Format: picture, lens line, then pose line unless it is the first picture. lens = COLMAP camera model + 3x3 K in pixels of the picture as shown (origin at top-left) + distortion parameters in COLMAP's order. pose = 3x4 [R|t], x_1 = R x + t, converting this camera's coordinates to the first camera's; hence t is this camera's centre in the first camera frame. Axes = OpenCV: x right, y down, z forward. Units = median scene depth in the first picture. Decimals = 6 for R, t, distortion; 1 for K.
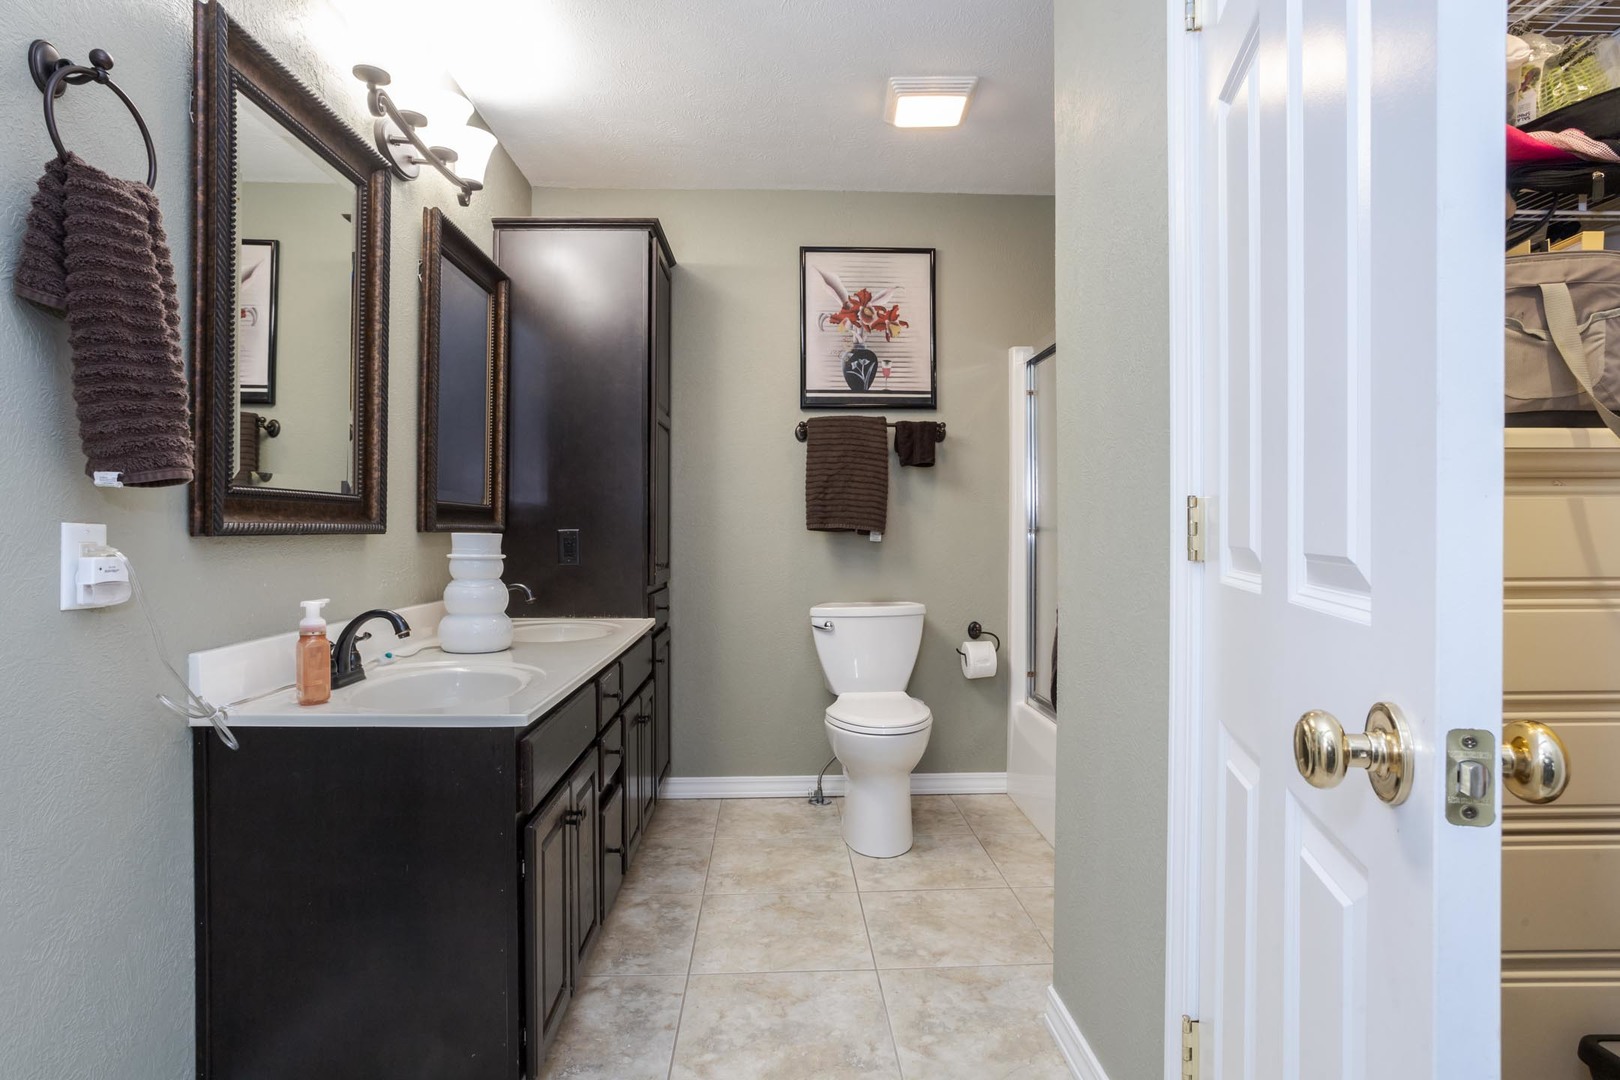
lens RADIAL K [[862.9, 0, 811.8], [0, 862.9, 534.0], [0, 0, 1]] dist [-0.064949, 0.045889]
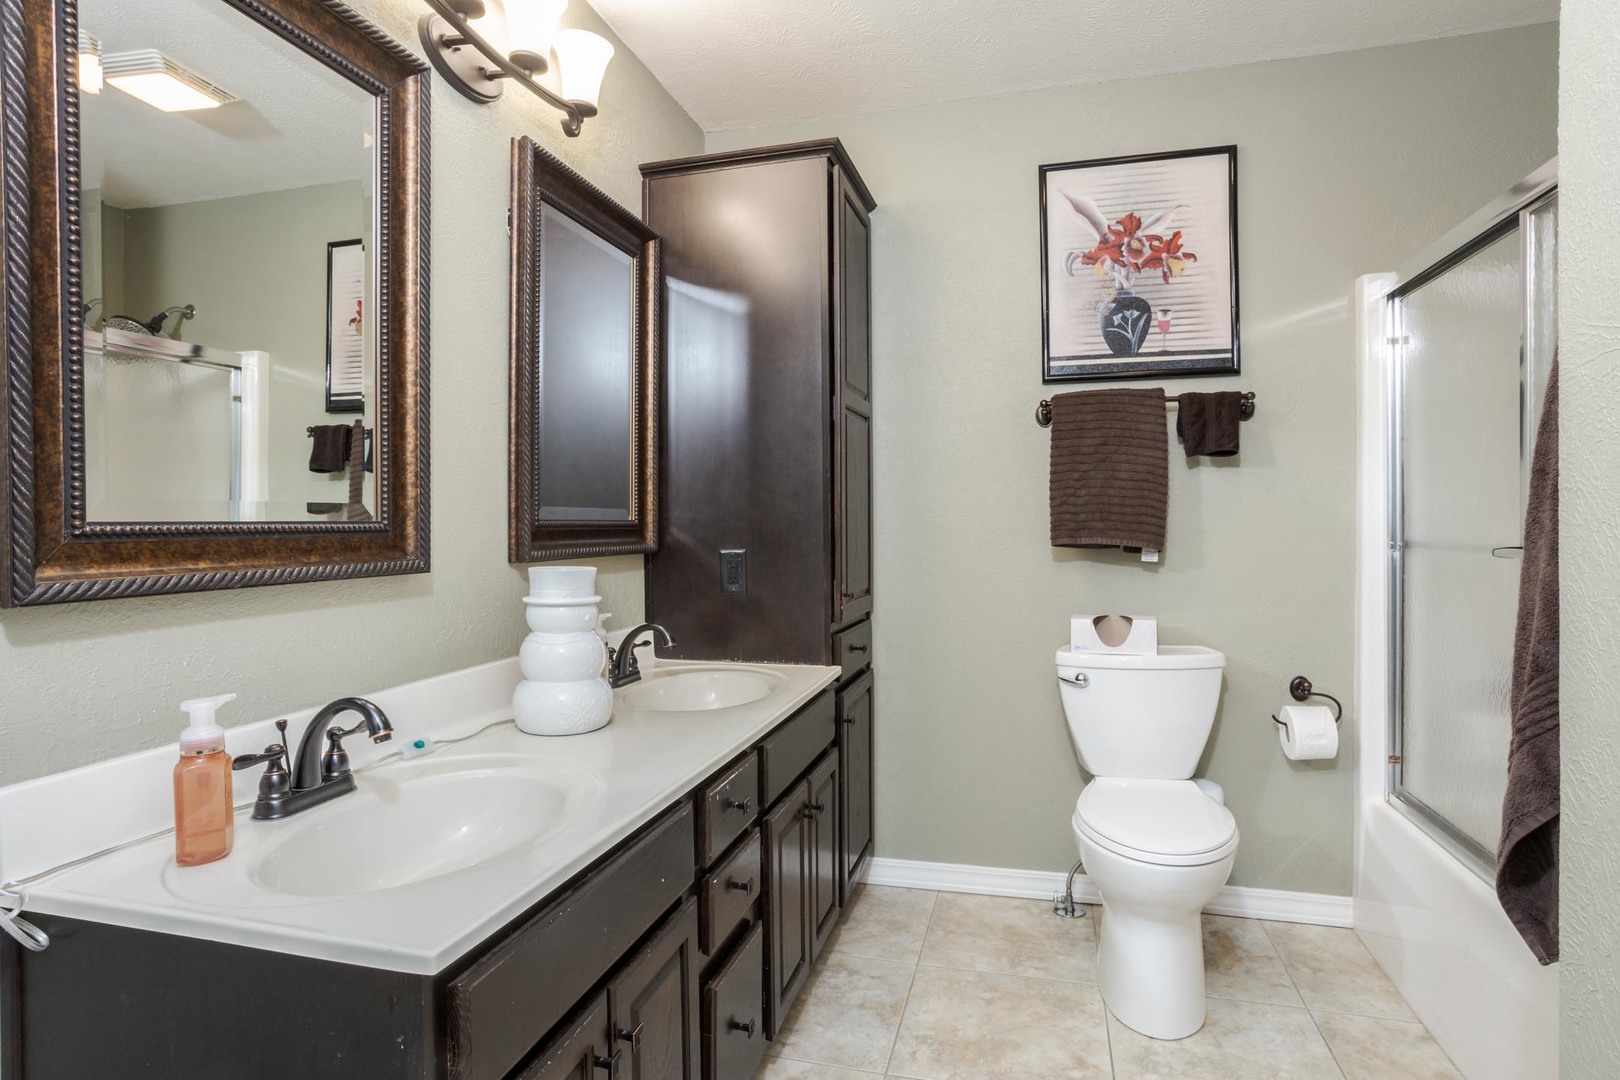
lens RADIAL K [[862.9, 0, 811.8], [0, 862.9, 534.0], [0, 0, 1]] dist [-0.064949, 0.045889]
pose [[0.953165, -0.004104, -0.302424, 0.021462], [0.006645, 0.999951, 0.007373, -0.022166], [0.302379, -0.009037, 0.953145, 0.241176]]
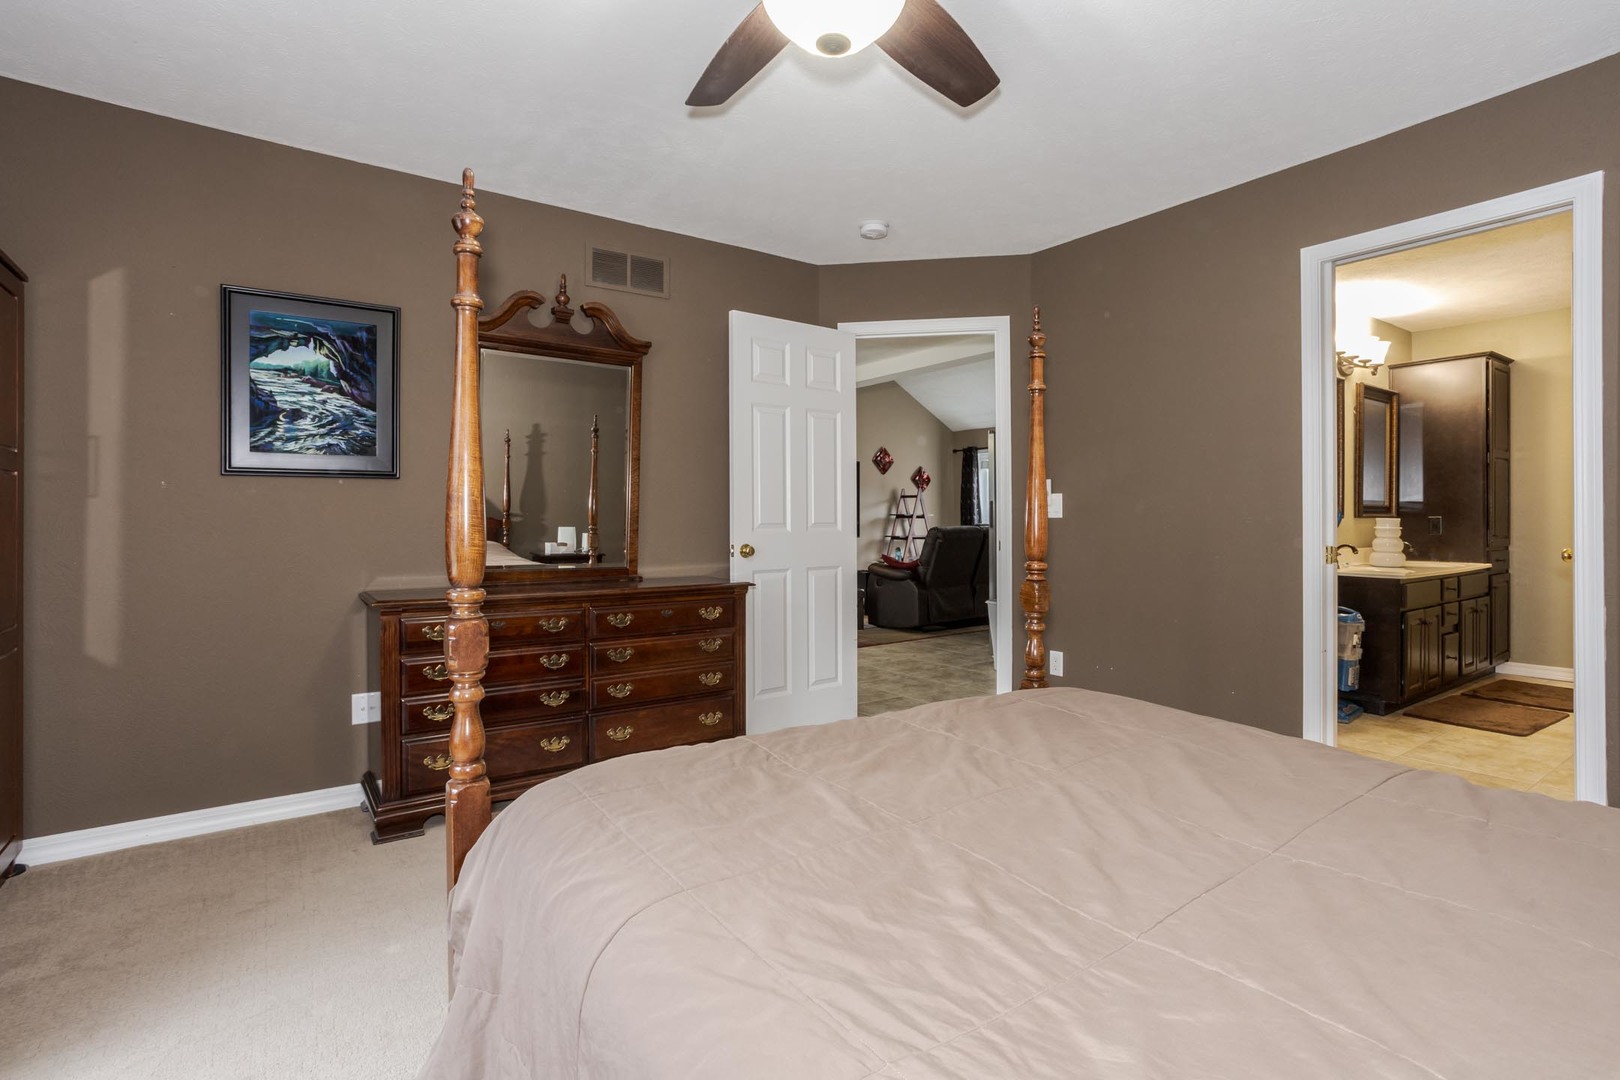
lens RADIAL K [[786.8, 0, 811.2], [0, 786.8, 518.5], [0, 0, 1]] dist [-0.043162, 0.026720]
pose [[0.551399, 0.000614, -0.834242, 0.365448], [0.000261, 1.000000, 0.000908, -0.002579], [0.834242, -0.000718, 0.551398, -1.049490]]
